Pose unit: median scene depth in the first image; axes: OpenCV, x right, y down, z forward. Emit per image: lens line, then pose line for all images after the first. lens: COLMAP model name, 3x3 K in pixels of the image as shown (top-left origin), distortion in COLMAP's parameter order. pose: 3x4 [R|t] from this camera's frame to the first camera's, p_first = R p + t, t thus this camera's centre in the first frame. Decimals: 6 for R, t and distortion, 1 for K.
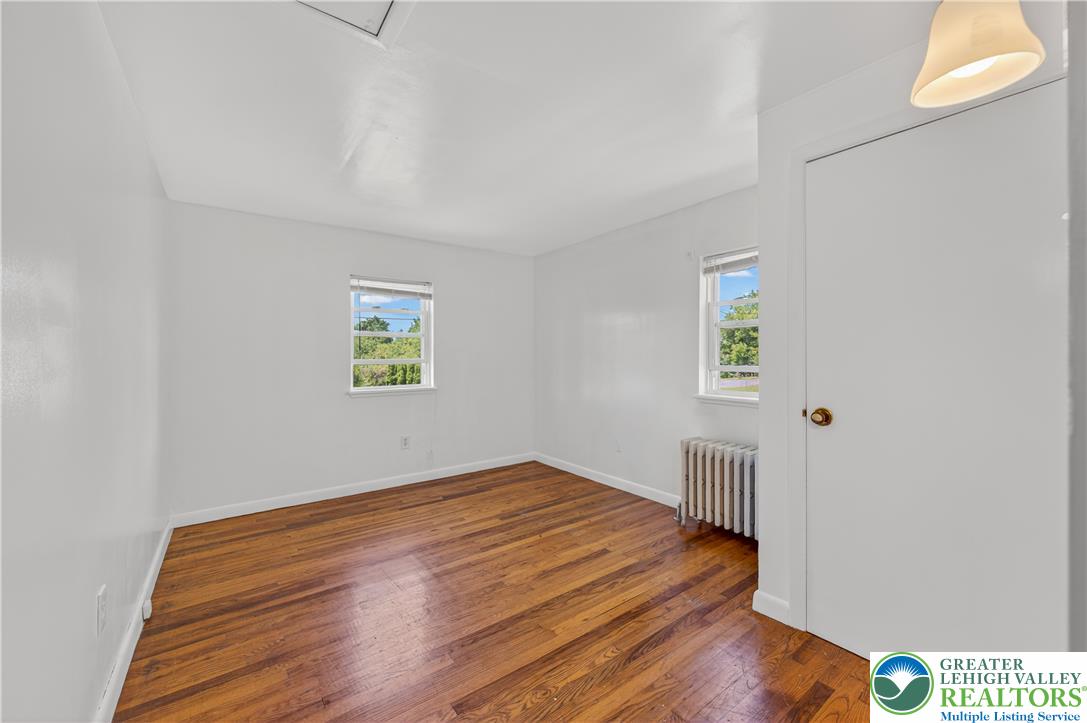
lens RADIAL K [[425.2, 0, 545.6], [0, 425.2, 358.3], [0, 0, 1]] dist [-0.009240, -0.000282]
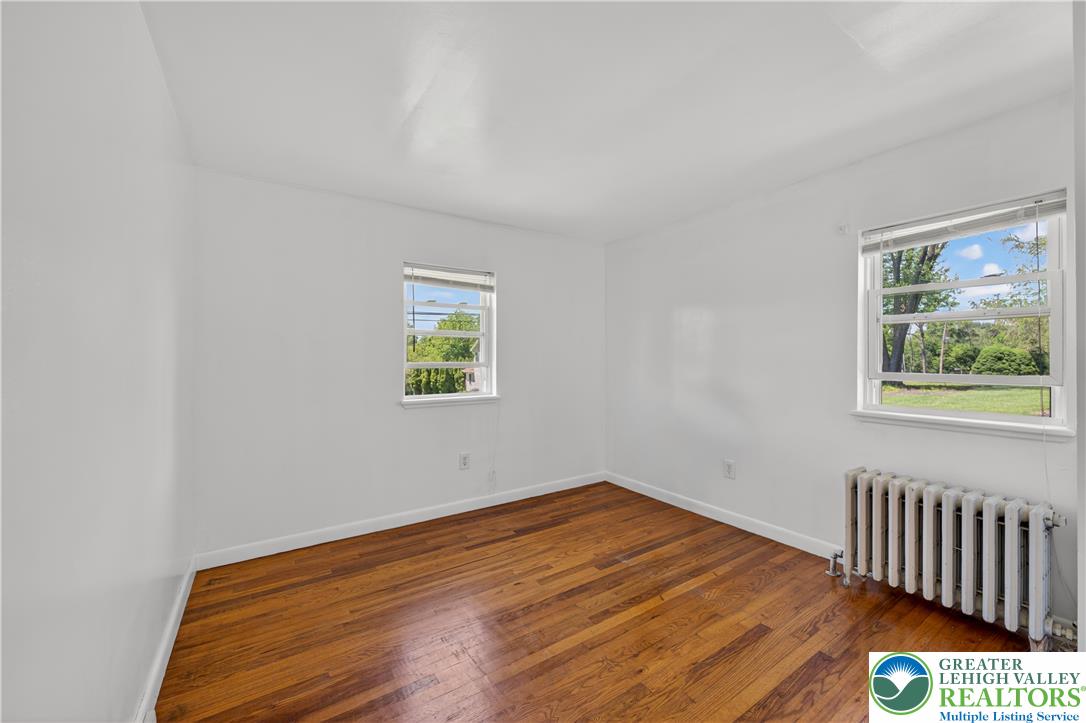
lens RADIAL K [[424.8, 0, 544.8], [0, 424.8, 357.7], [0, 0, 1]] dist [-0.009240, -0.000282]
pose [[0.998748, 0.001454, -0.049995, -0.164546], [-0.001747, 0.999982, -0.005817, -0.004362], [0.049986, 0.005897, 0.998733, 0.211064]]
